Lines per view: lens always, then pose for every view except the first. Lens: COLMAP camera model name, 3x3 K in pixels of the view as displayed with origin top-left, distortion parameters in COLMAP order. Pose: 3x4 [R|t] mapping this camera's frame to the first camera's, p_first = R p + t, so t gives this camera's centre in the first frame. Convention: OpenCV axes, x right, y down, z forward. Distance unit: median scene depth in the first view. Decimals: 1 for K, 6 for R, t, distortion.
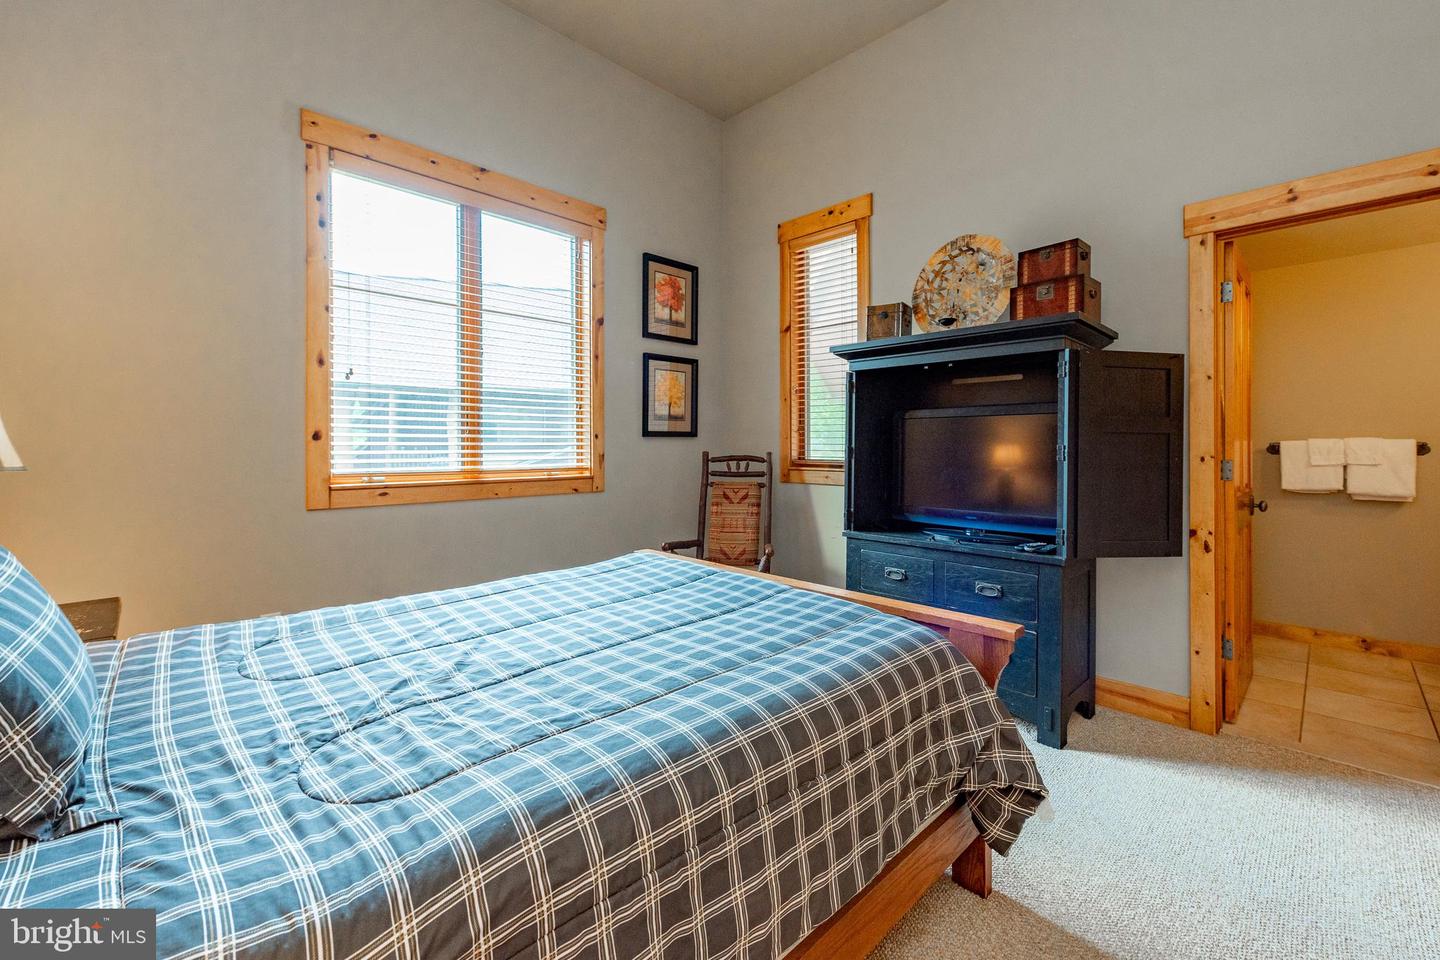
lens RADIAL K [[597.2, 0, 750.5], [0, 597.2, 451.6], [0, 0, 1]] dist [0.000249, -0.000066]
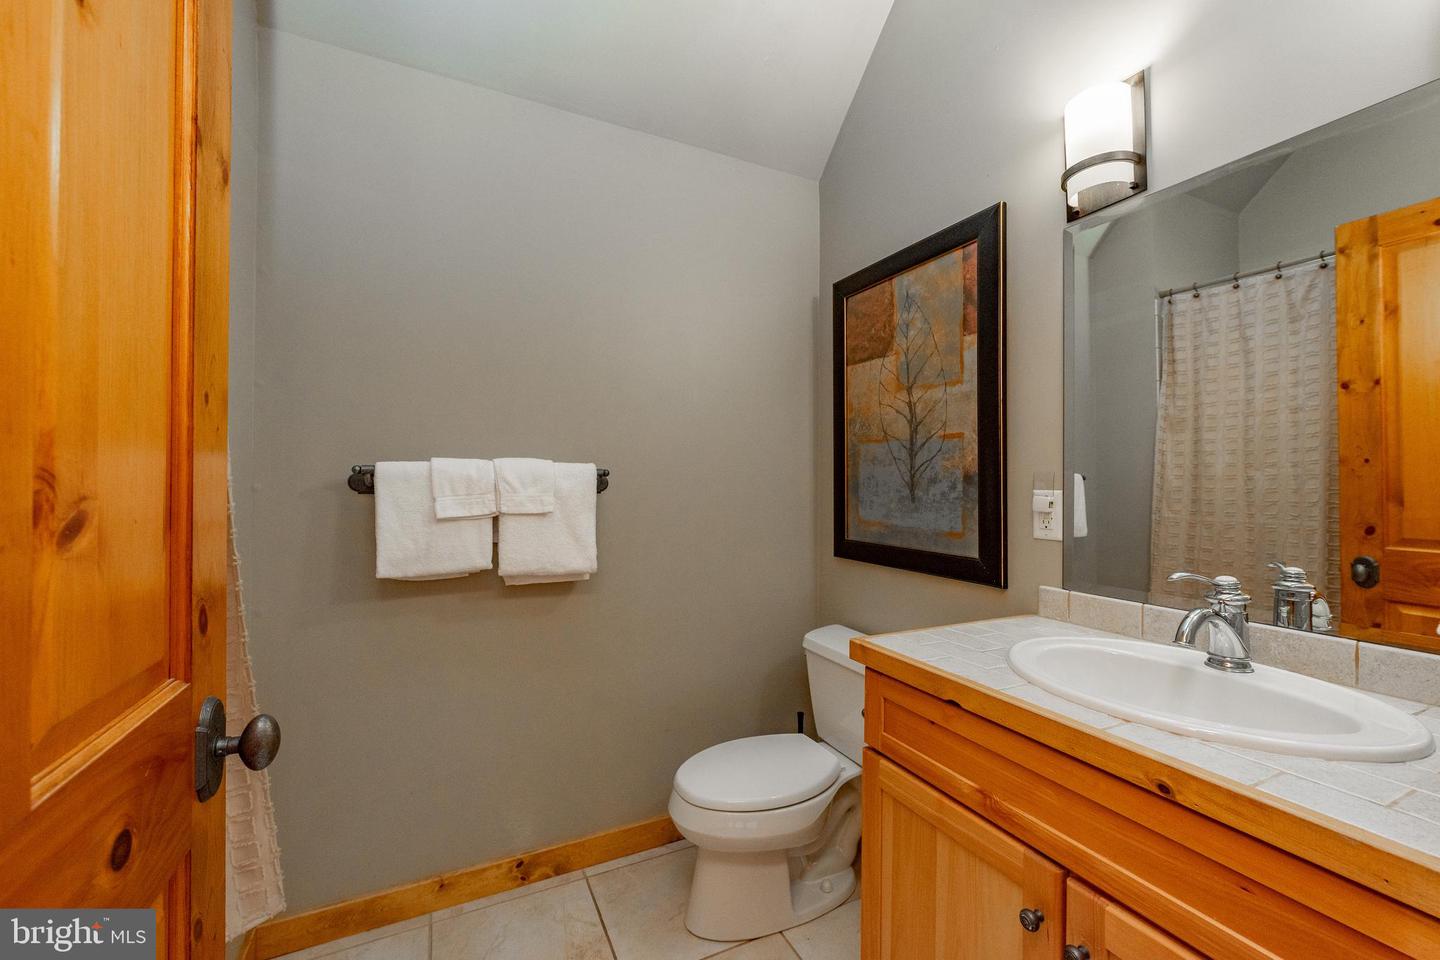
lens RADIAL K [[575.1, 0, 720.0], [0, 575.1, 480.0], [0, 0, 1]] dist [-0.000416, -0.000109]
pose [[0.342412, 0.009535, 0.939501, 0.600332], [0.001747, 0.999940, -0.010786, -0.000319], [-0.939548, 0.005335, 0.342375, 0.645668]]
